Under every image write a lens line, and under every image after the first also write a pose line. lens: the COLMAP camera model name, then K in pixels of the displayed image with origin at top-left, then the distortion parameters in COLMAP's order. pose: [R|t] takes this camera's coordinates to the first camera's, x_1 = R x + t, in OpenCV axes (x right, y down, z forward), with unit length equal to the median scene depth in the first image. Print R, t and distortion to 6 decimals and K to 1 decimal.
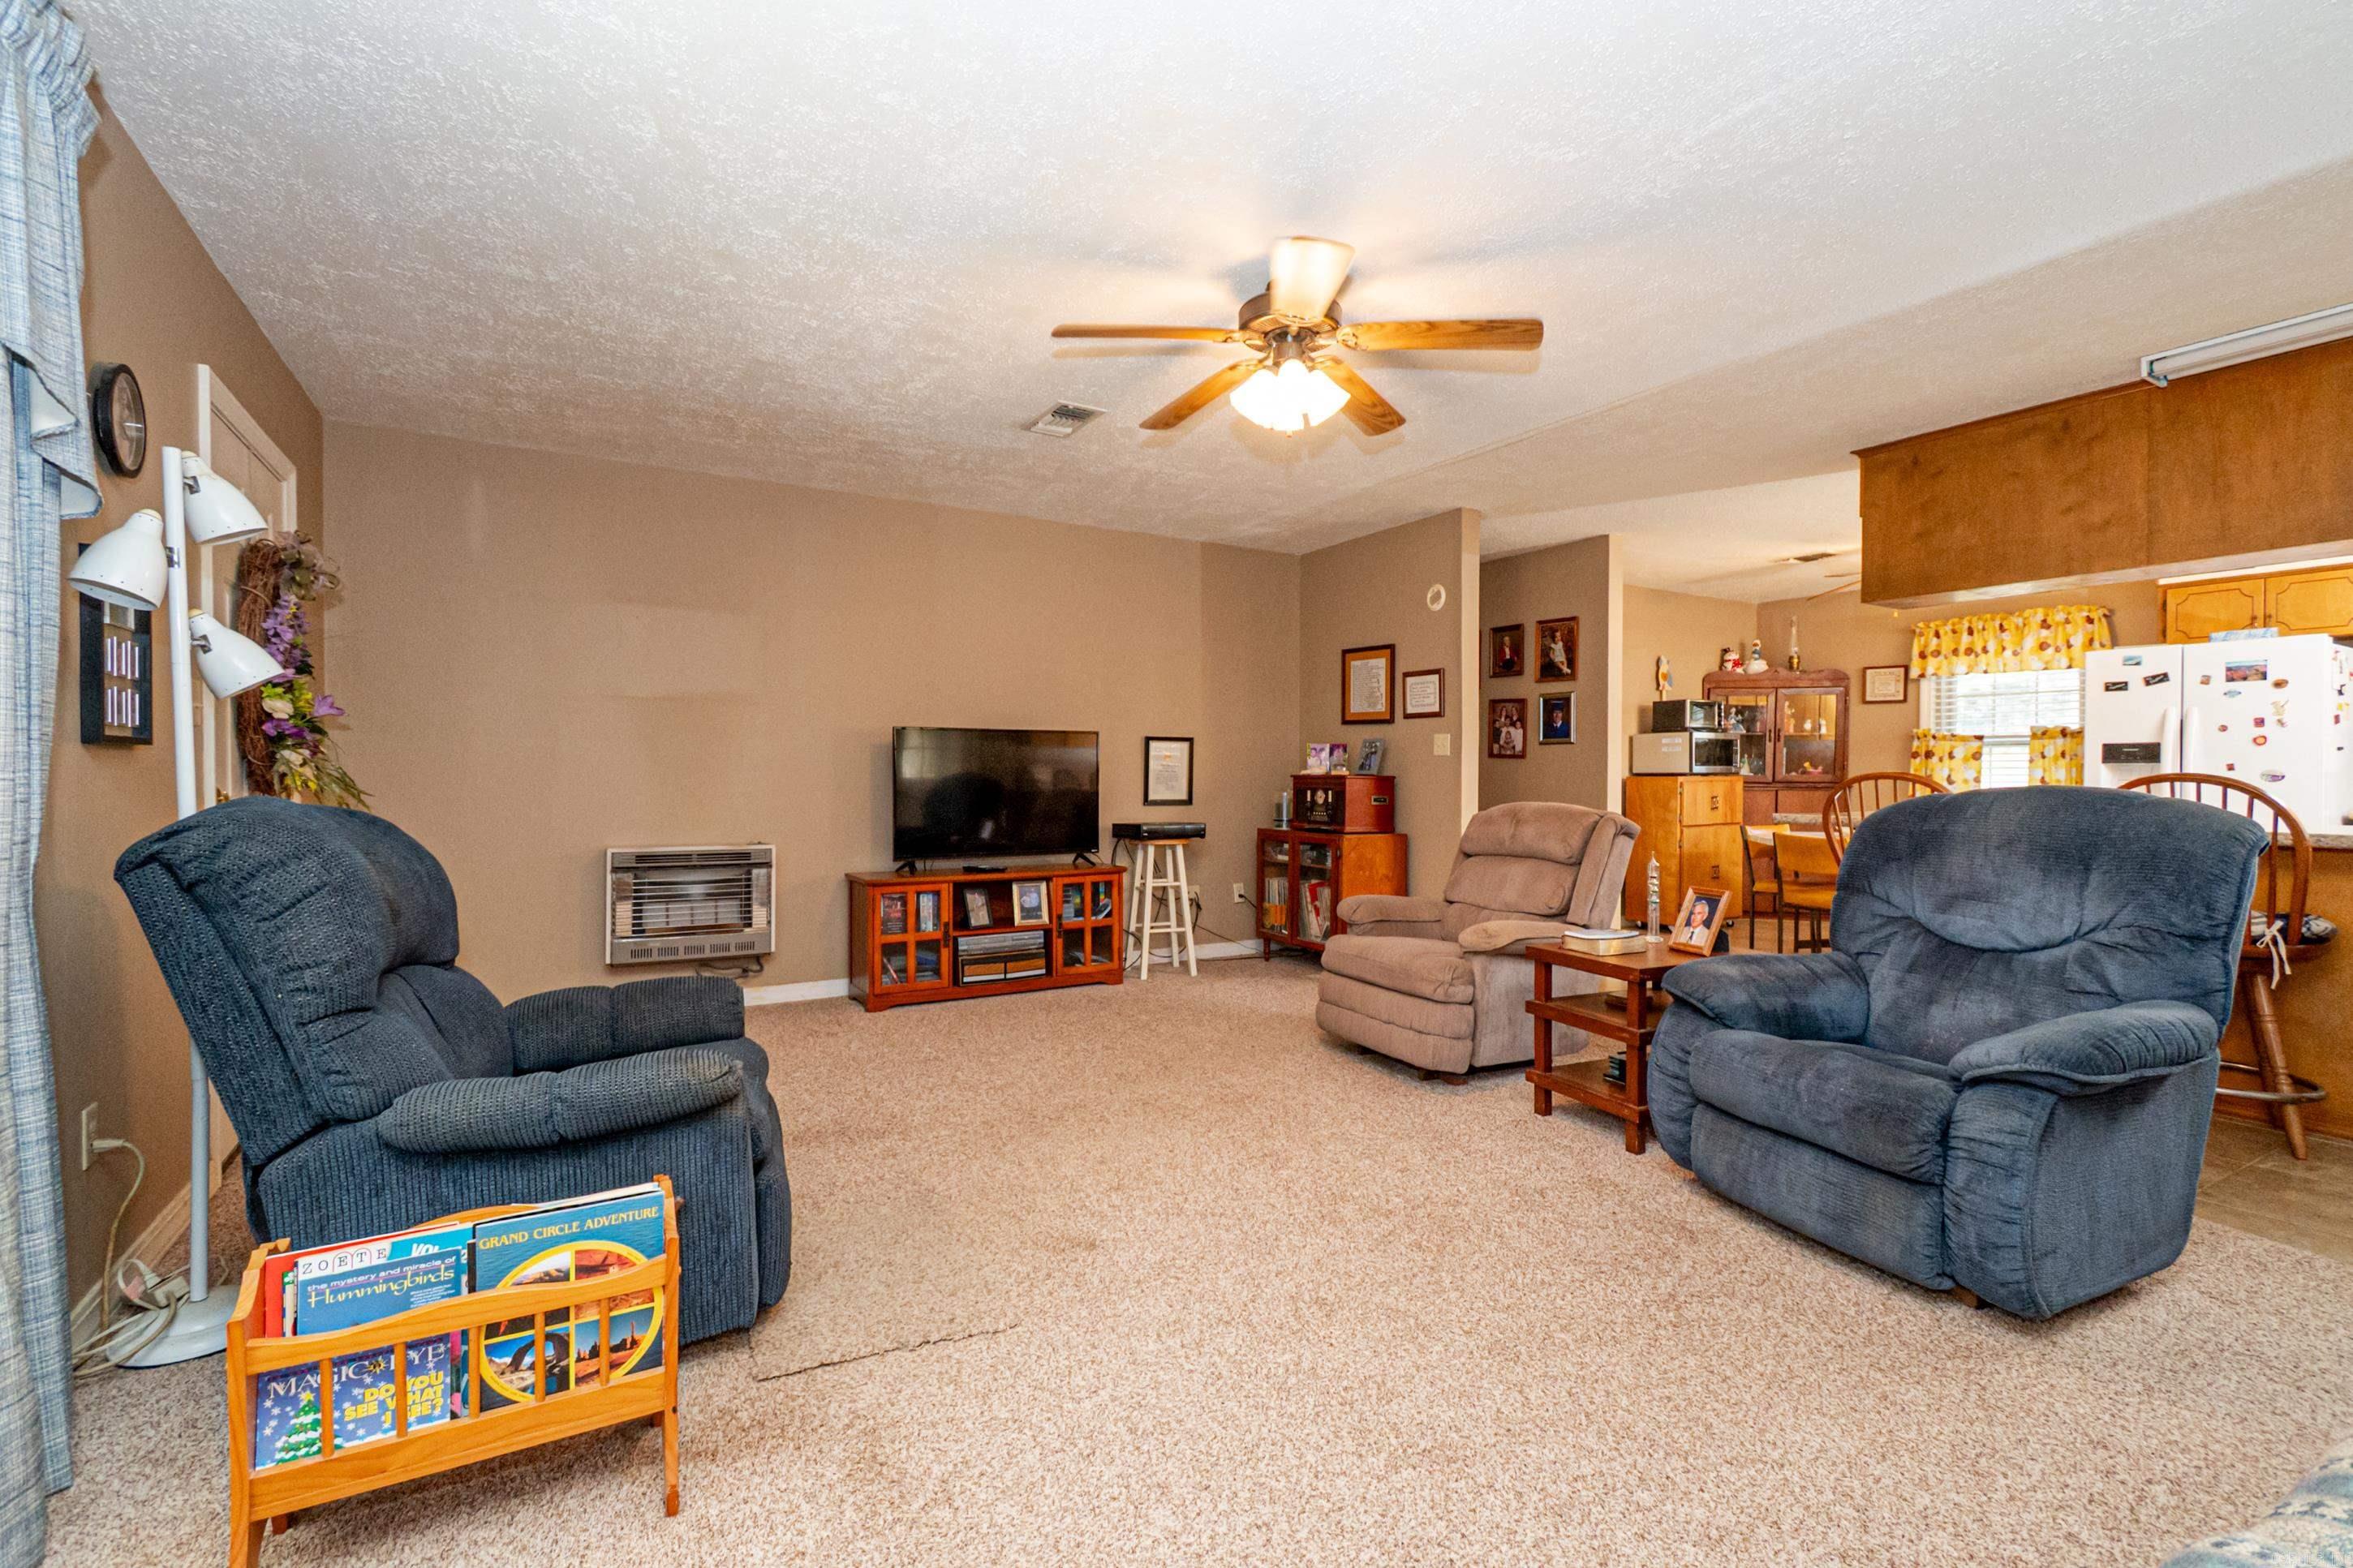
lens RADIAL K [[1047.5, 0, 1176.2], [0, 1047.5, 787.8], [0, 0, 1]] dist [0.010103, -0.004574]
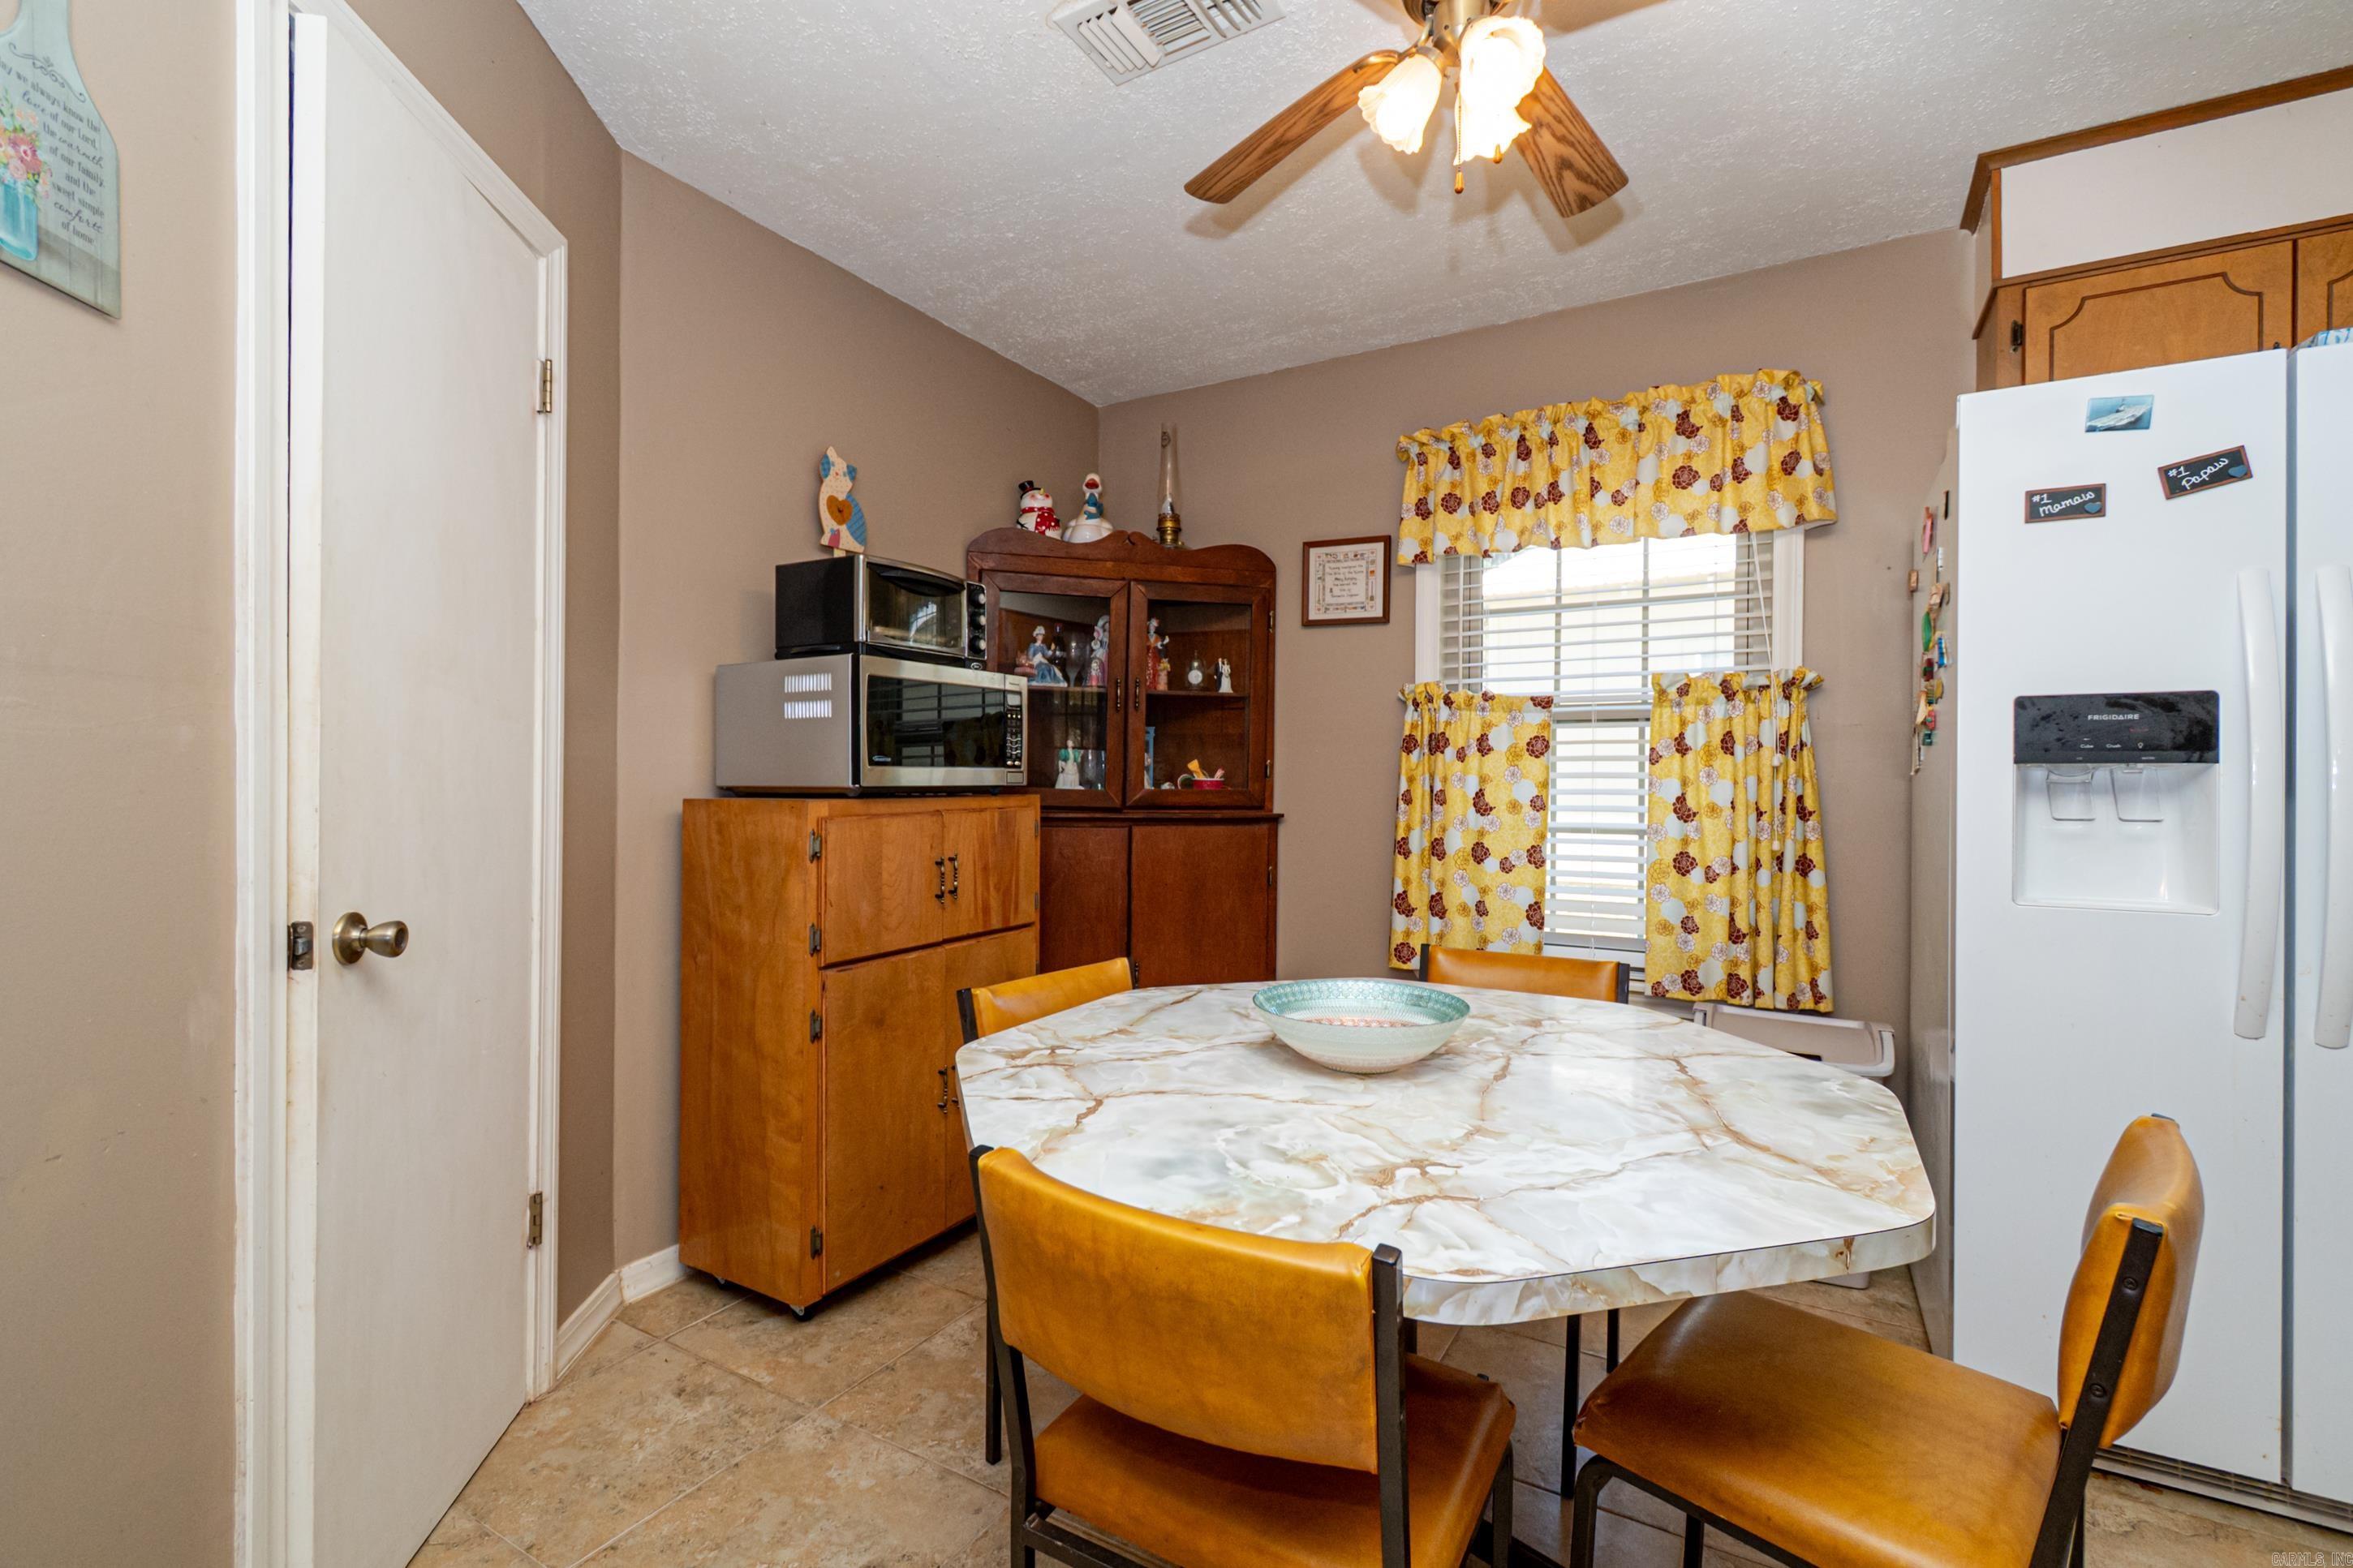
lens RADIAL K [[1047.5, 0, 1182.7], [0, 1047.5, 782.4], [0, 0, 1]] dist [0.010103, -0.004574]
pose [[0.871022, 0.000946, 0.491244, 0.427020], [0.003268, 0.999965, -0.007721, -0.013088], [-0.491234, 0.008330, 0.870988, 0.696184]]
